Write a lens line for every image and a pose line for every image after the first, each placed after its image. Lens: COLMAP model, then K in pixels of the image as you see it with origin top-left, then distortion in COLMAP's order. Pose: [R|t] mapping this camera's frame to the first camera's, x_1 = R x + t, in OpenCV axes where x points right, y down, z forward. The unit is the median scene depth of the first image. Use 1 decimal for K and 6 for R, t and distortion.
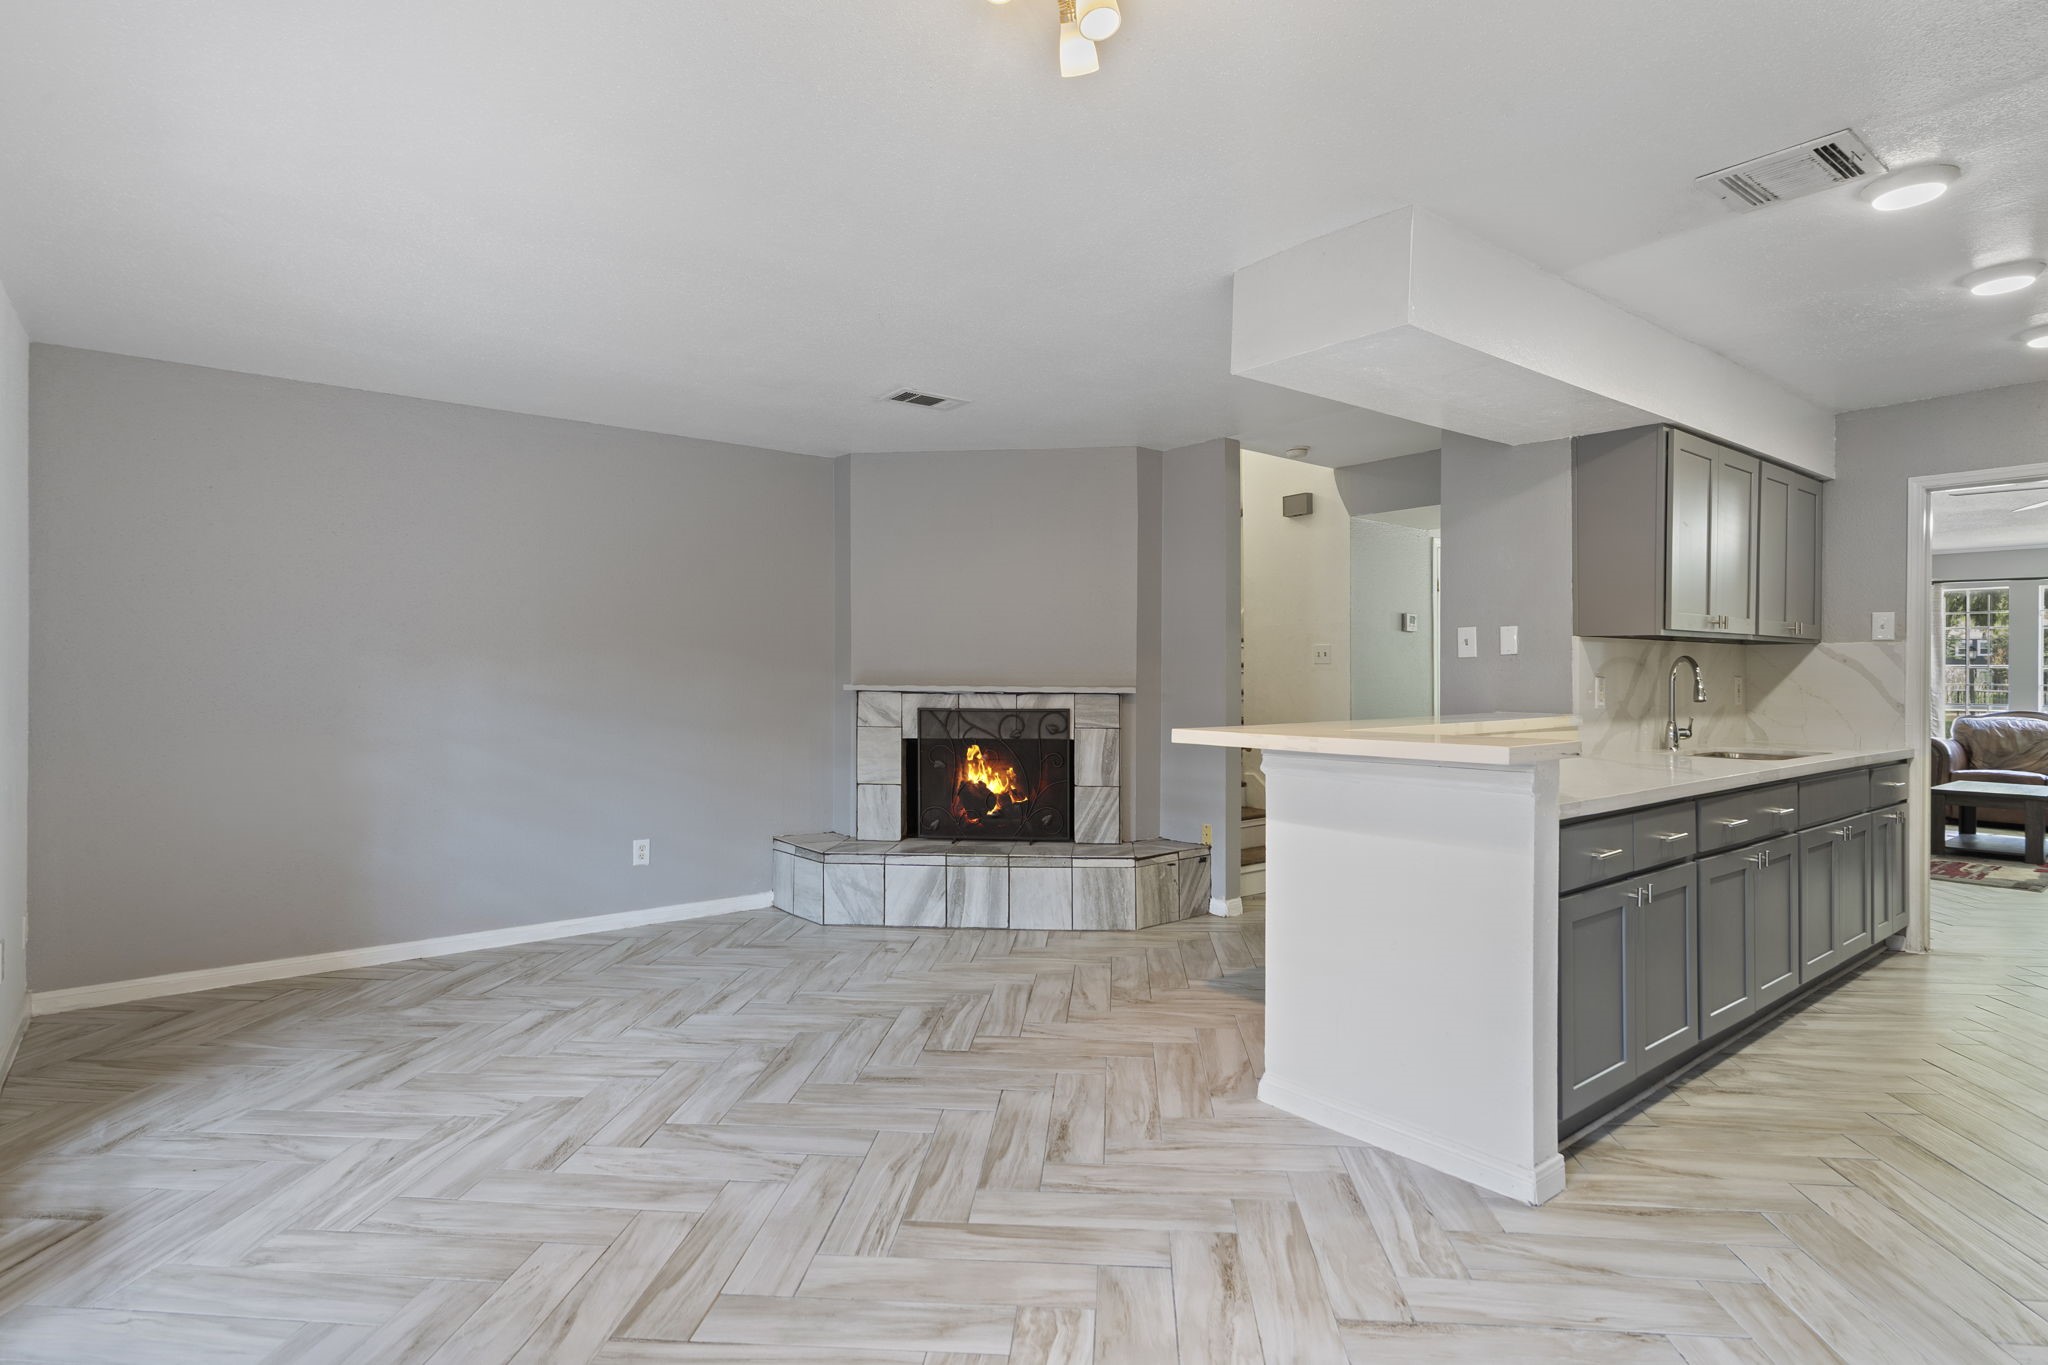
lens RADIAL K [[1019.0, 0, 1022.4], [0, 1019.0, 681.9], [0, 0, 1]] dist [0.001780, 0.003288]
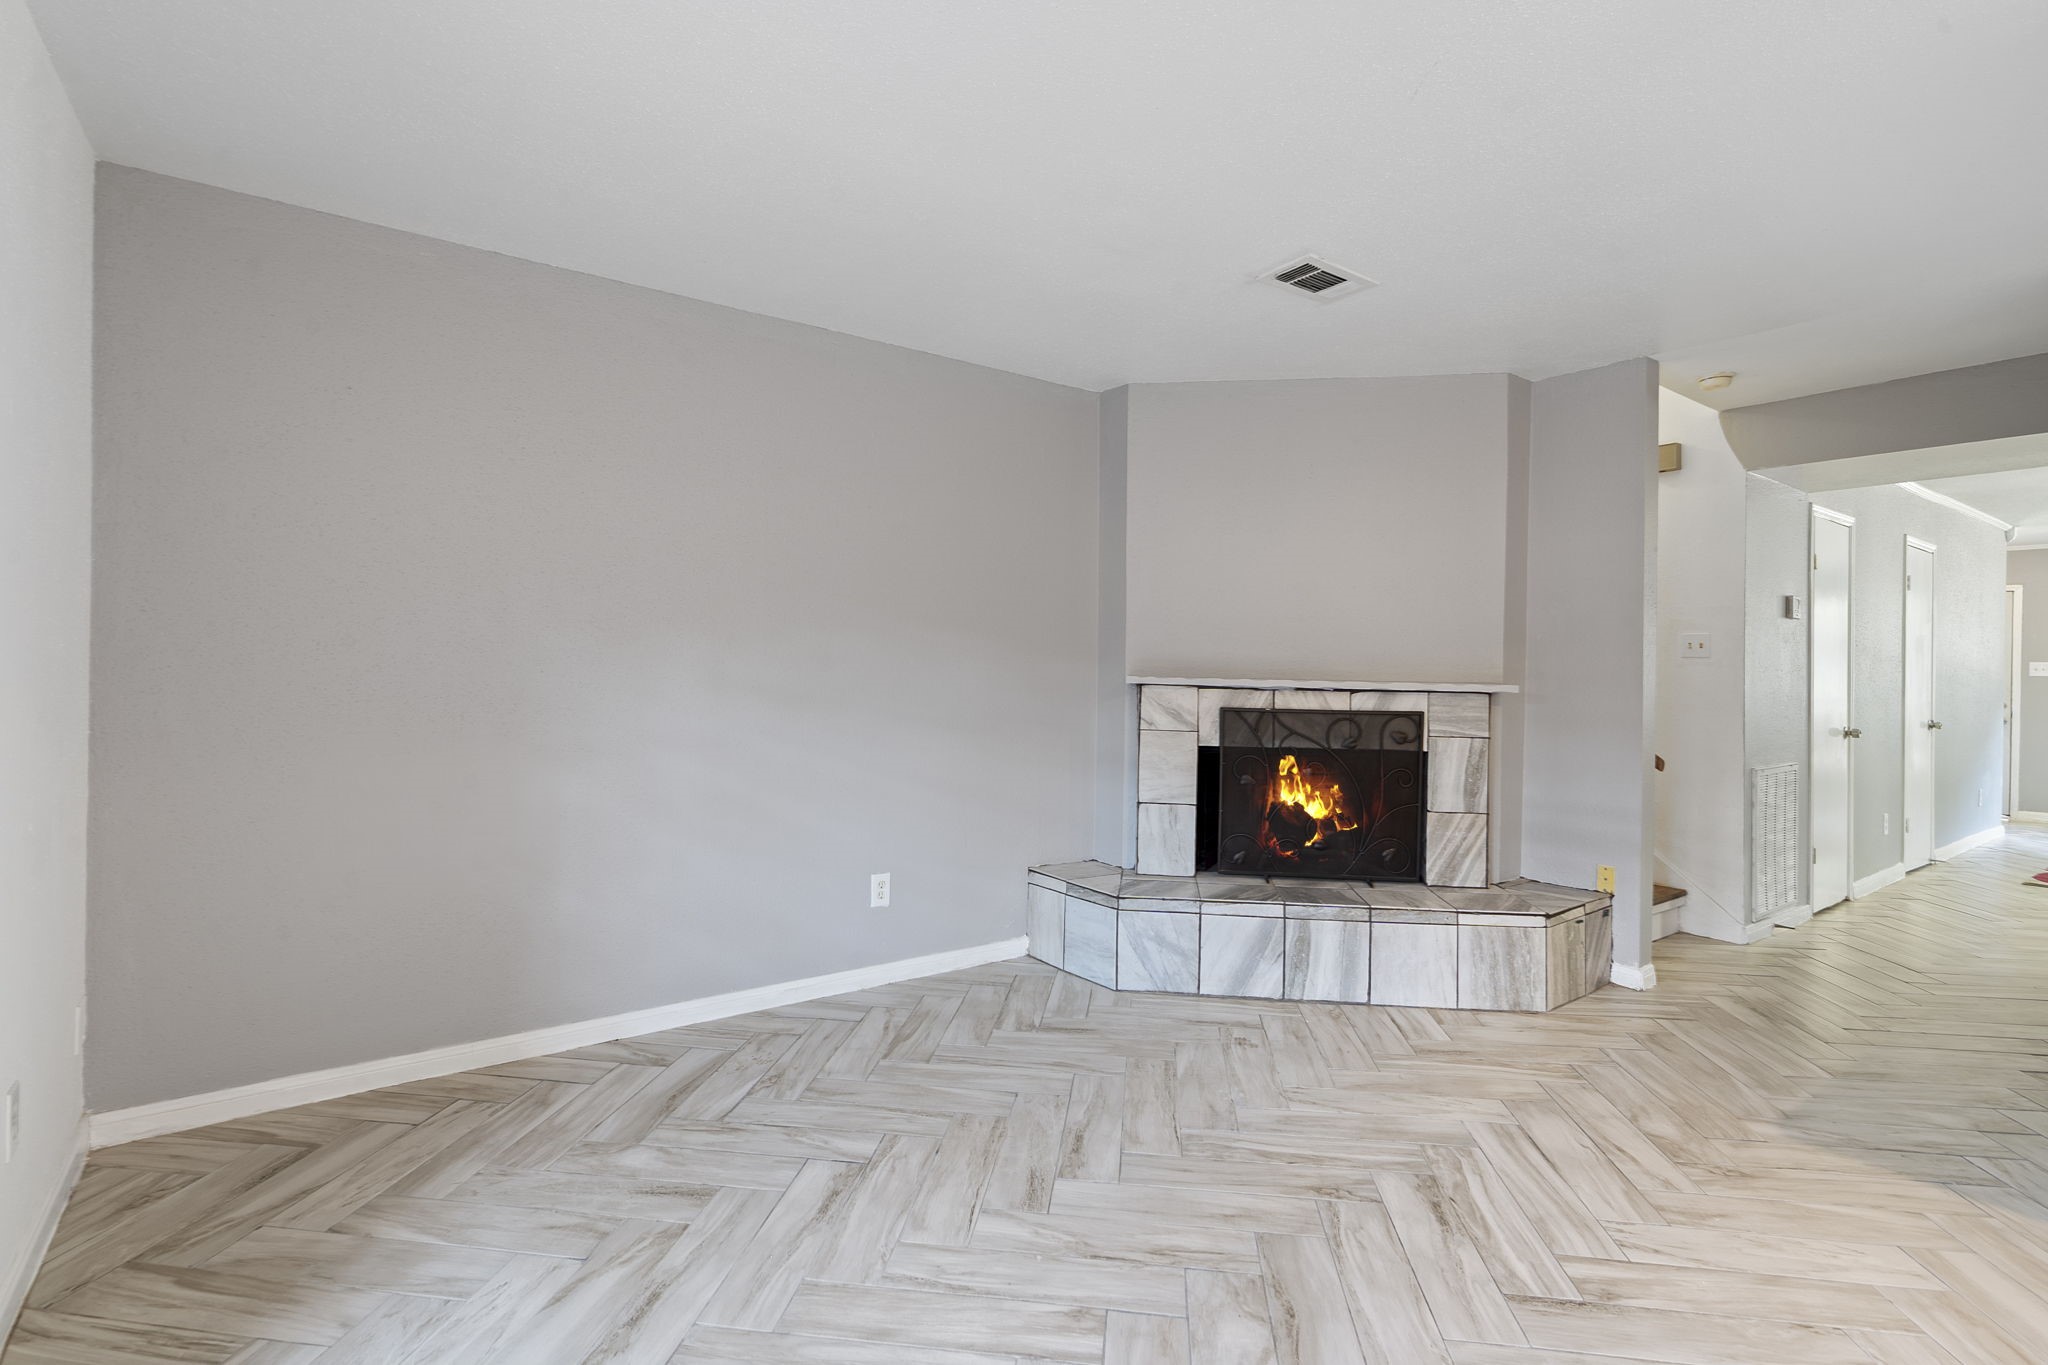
lens RADIAL K [[937.0, 0, 1023.6], [0, 937.0, 675.1], [0, 0, 1]] dist [0.002239, 0.001582]
pose [[0.999169, 0.012419, -0.038810, -0.246387], [-0.012303, 0.999919, 0.003229, 0.000309], [0.038847, -0.002749, 0.999241, 0.301503]]
